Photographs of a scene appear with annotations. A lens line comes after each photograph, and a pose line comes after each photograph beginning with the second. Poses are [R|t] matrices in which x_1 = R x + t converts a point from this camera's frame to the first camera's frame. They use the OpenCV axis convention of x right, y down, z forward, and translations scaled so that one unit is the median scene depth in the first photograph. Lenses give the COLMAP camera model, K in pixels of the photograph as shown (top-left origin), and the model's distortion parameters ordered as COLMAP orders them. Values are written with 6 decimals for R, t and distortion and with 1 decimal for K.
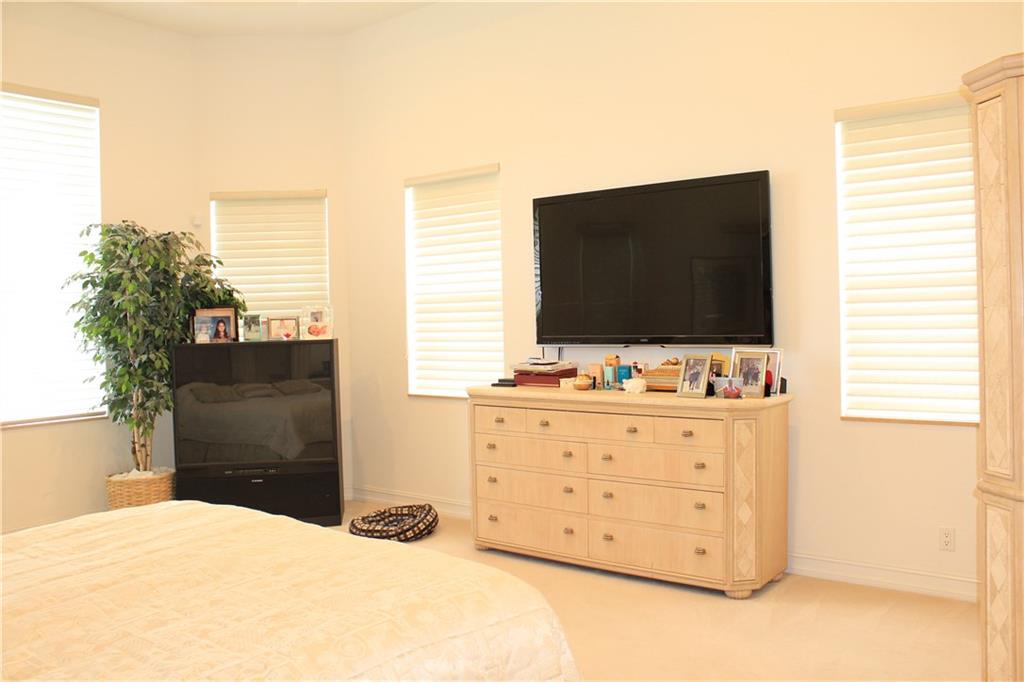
lens RADIAL K [[858.6, 0, 515.1], [0, 858.6, 333.8], [0, 0, 1]] dist [-0.172324, 0.172430]
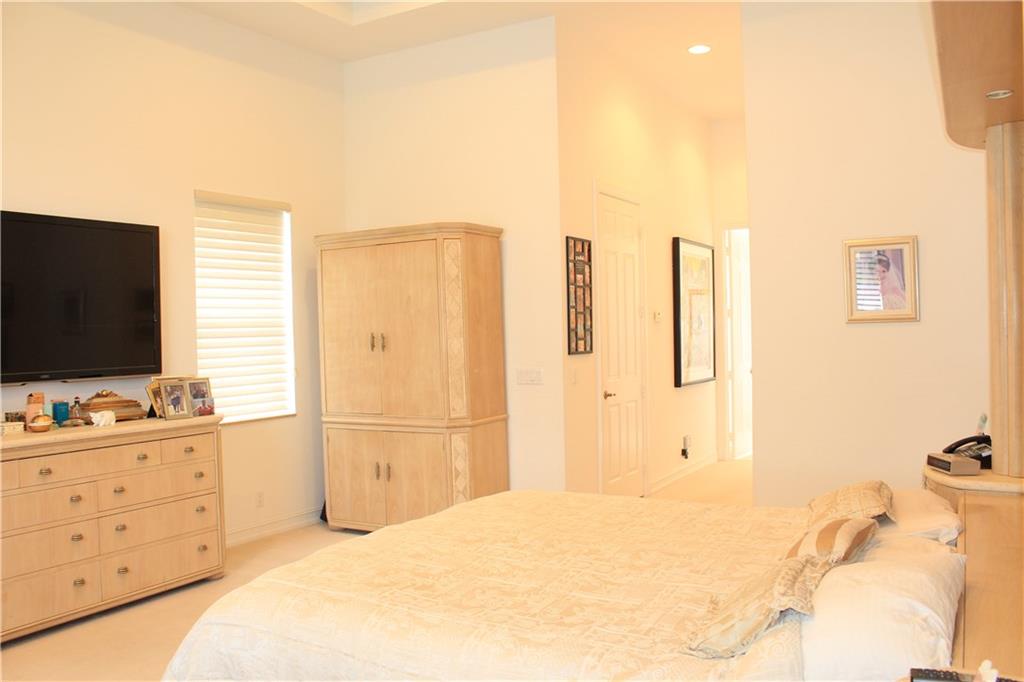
lens RADIAL K [[858.6, 0, 515.1], [0, 858.6, 333.8], [0, 0, 1]] dist [-0.172324, 0.172430]
pose [[-0.144100, 0.022027, 0.989318, -0.974303], [0.048300, 0.998717, -0.015201, -0.000729], [-0.988384, 0.045594, -0.144979, 0.710190]]
